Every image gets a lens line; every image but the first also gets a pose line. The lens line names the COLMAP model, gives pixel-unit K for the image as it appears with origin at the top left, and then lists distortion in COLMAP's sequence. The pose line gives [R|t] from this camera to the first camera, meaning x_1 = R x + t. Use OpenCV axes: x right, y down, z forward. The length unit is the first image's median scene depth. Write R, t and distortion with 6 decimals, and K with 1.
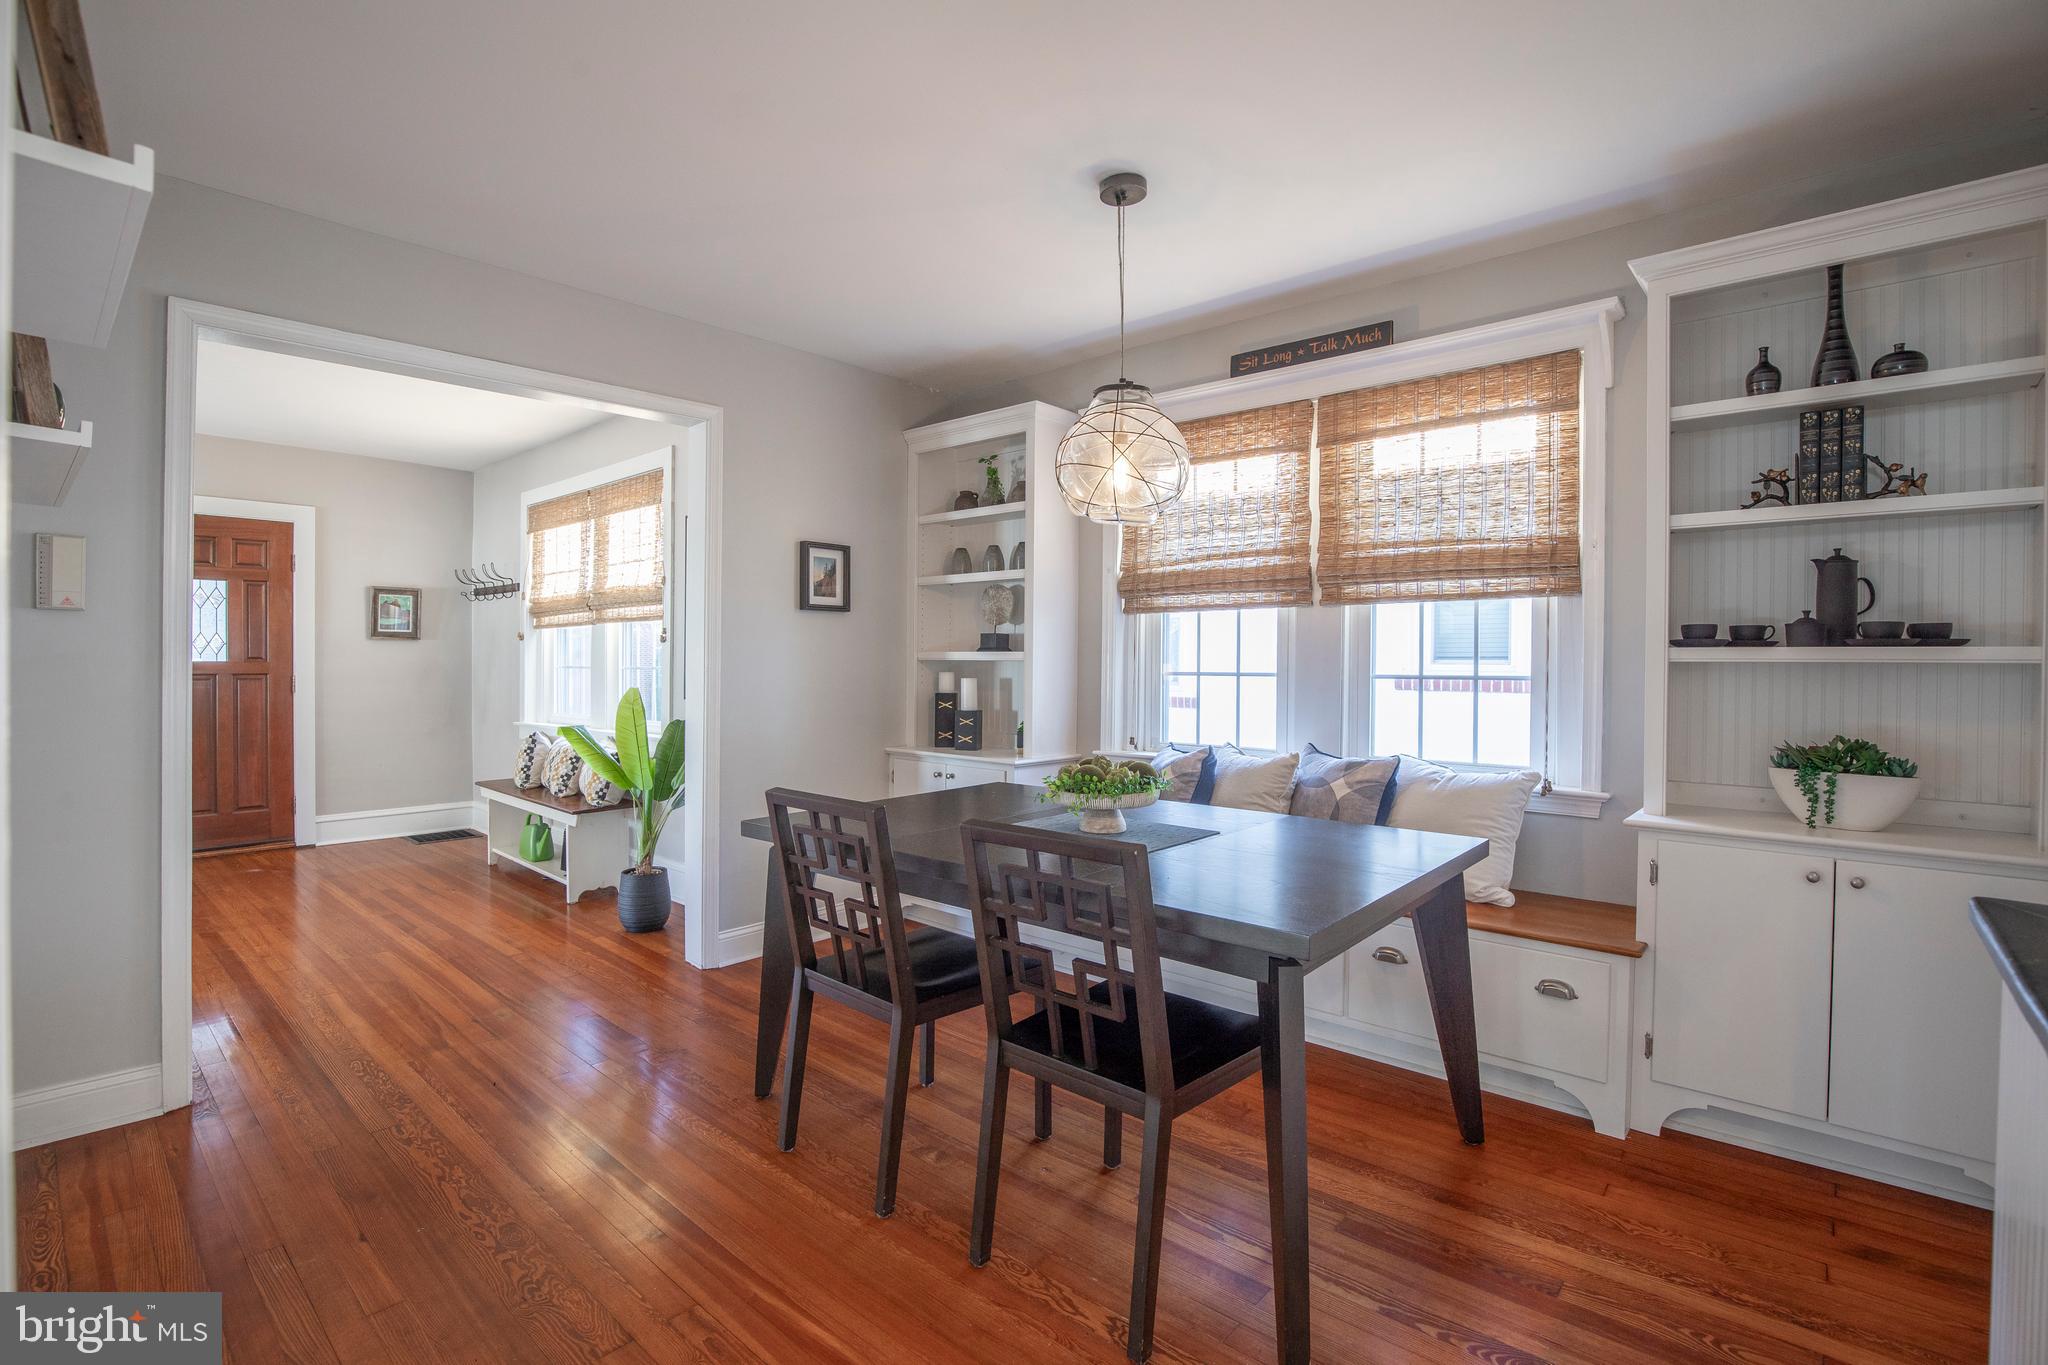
lens RADIAL K [[945.8, 0, 1036.7], [0, 945.8, 672.8], [0, 0, 1]] dist [-0.038319, 0.006443]
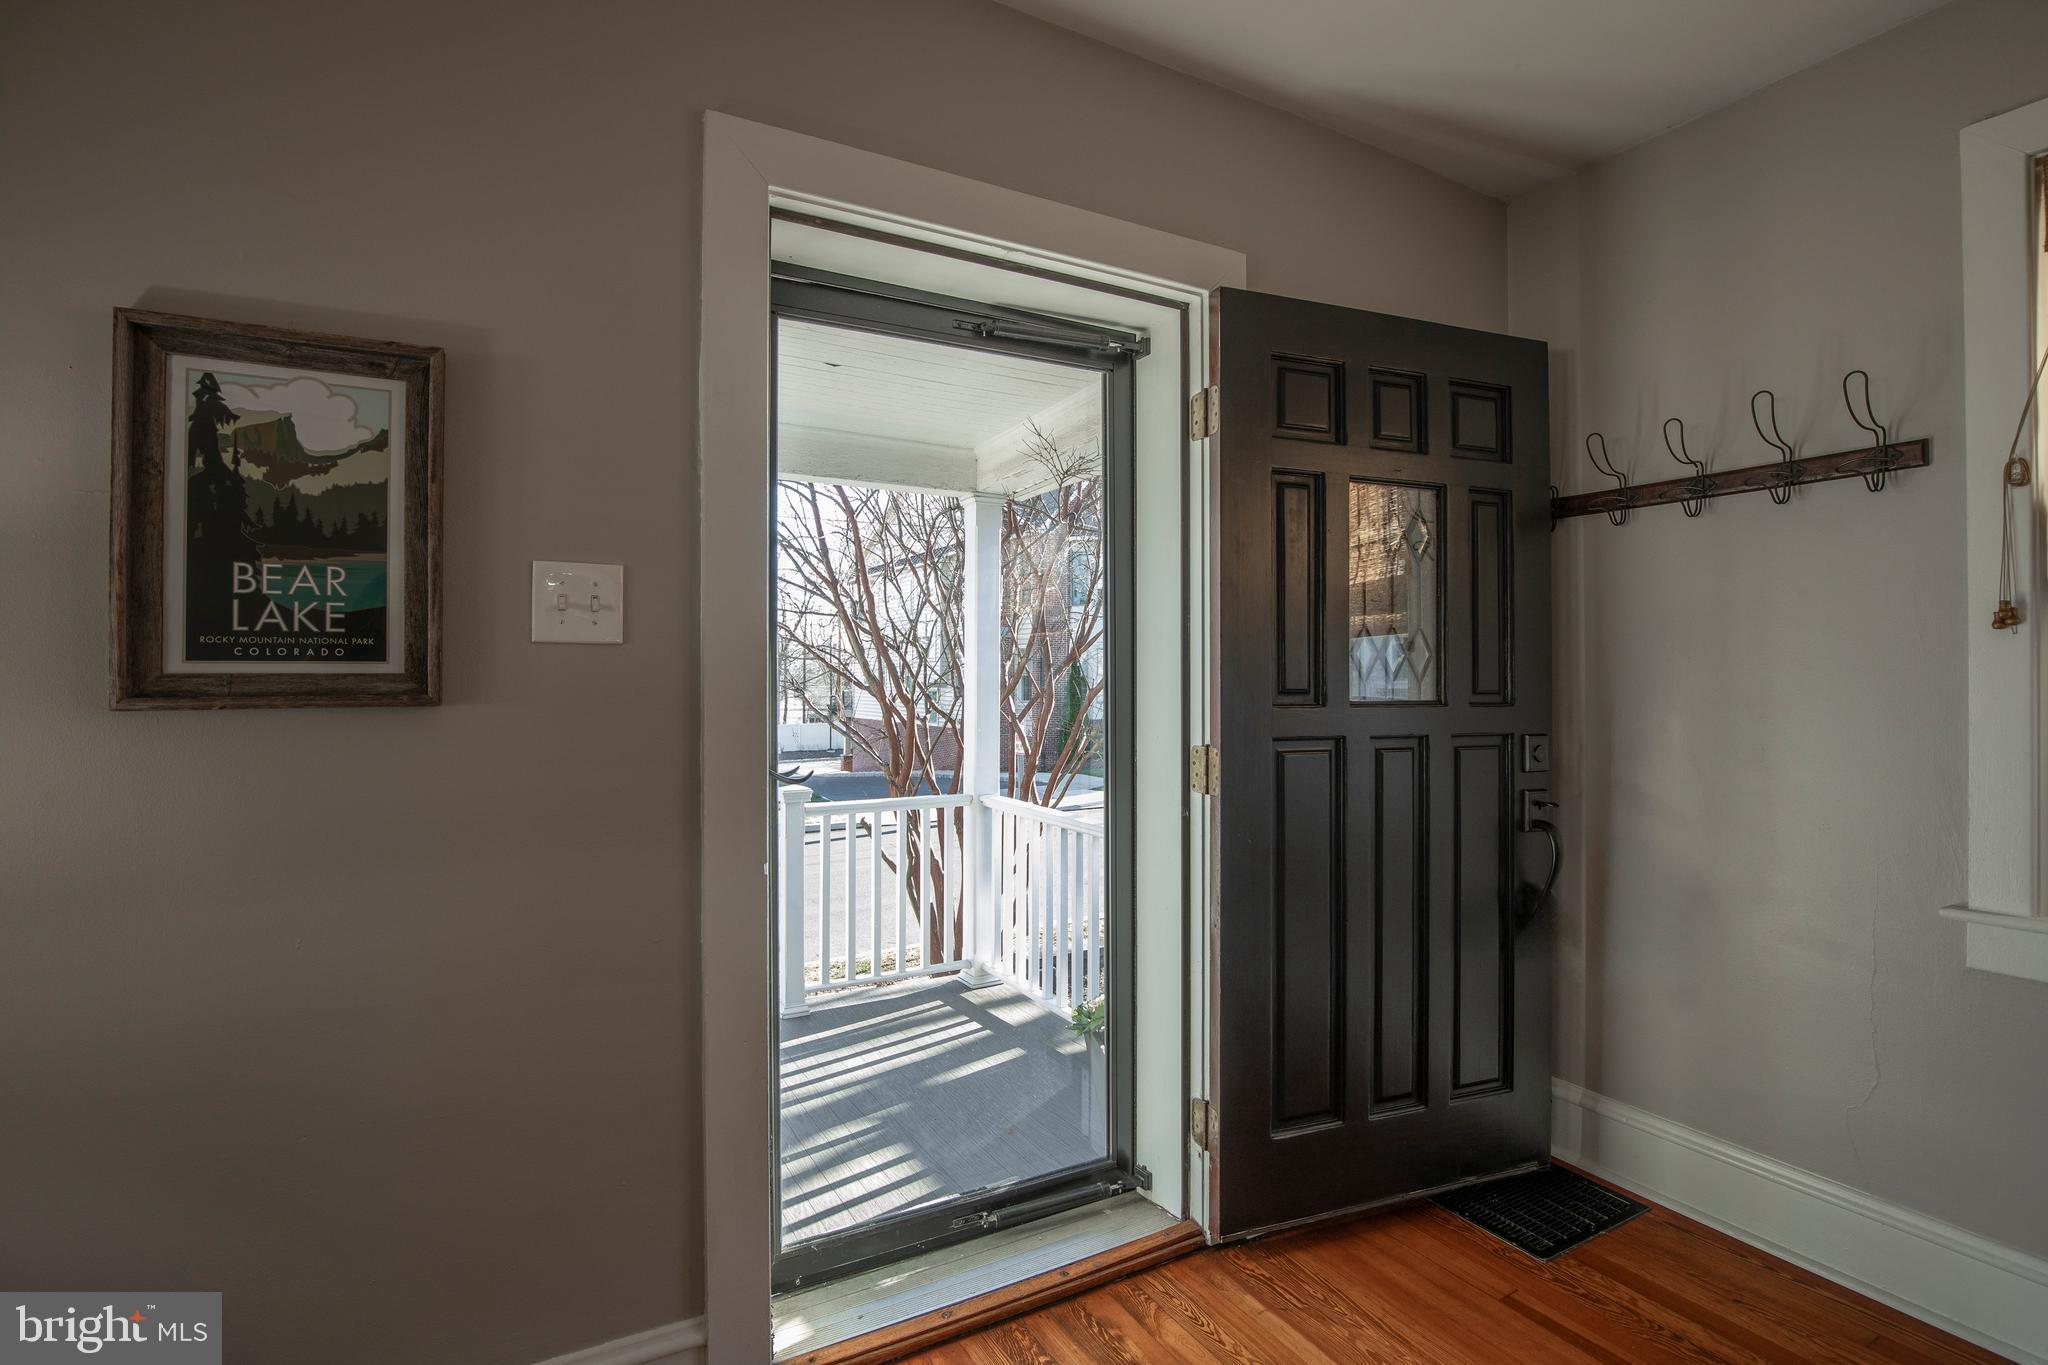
lens RADIAL K [[945.8, 0, 1038.6], [0, 945.8, 674.6], [0, 0, 1]] dist [-0.038319, 0.006443]
pose [[0.934594, -0.003296, -0.355700, -1.052562], [-0.002591, 0.999867, -0.016075, -0.025503], [0.355706, 0.015945, 0.934462, 0.941471]]
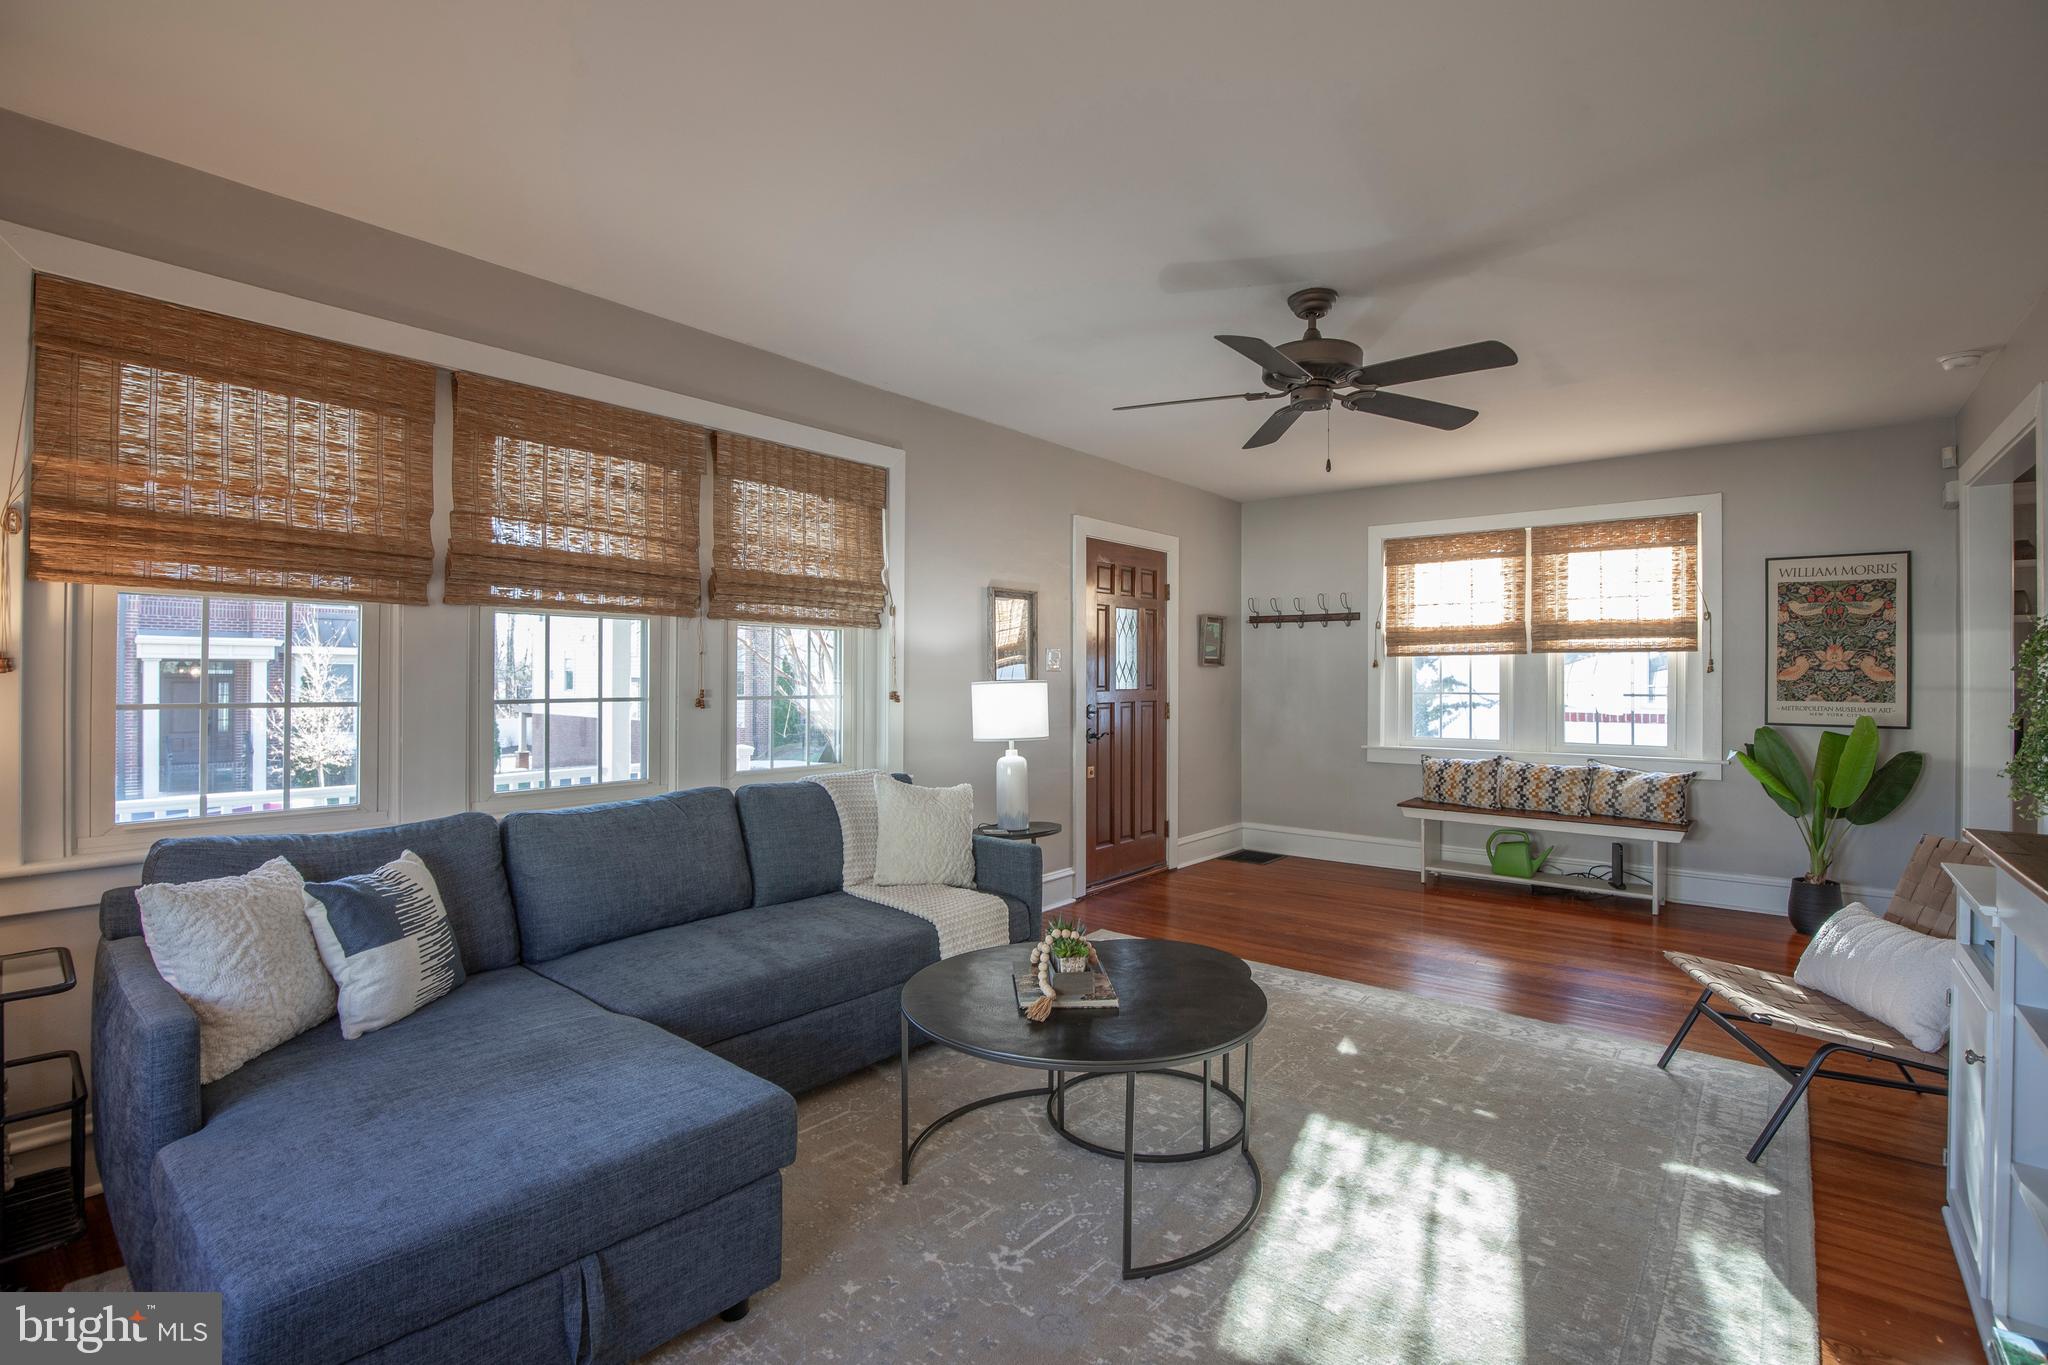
lens RADIAL K [[945.8, 0, 1014.8], [0, 945.8, 699.3], [0, 0, 1]] dist [-0.038319, 0.006443]
pose [[0.999784, -0.002282, 0.020669, -1.421257], [0.002015, 0.999915, 0.012900, -0.020241], [-0.020697, -0.012856, 0.999703, -0.065680]]
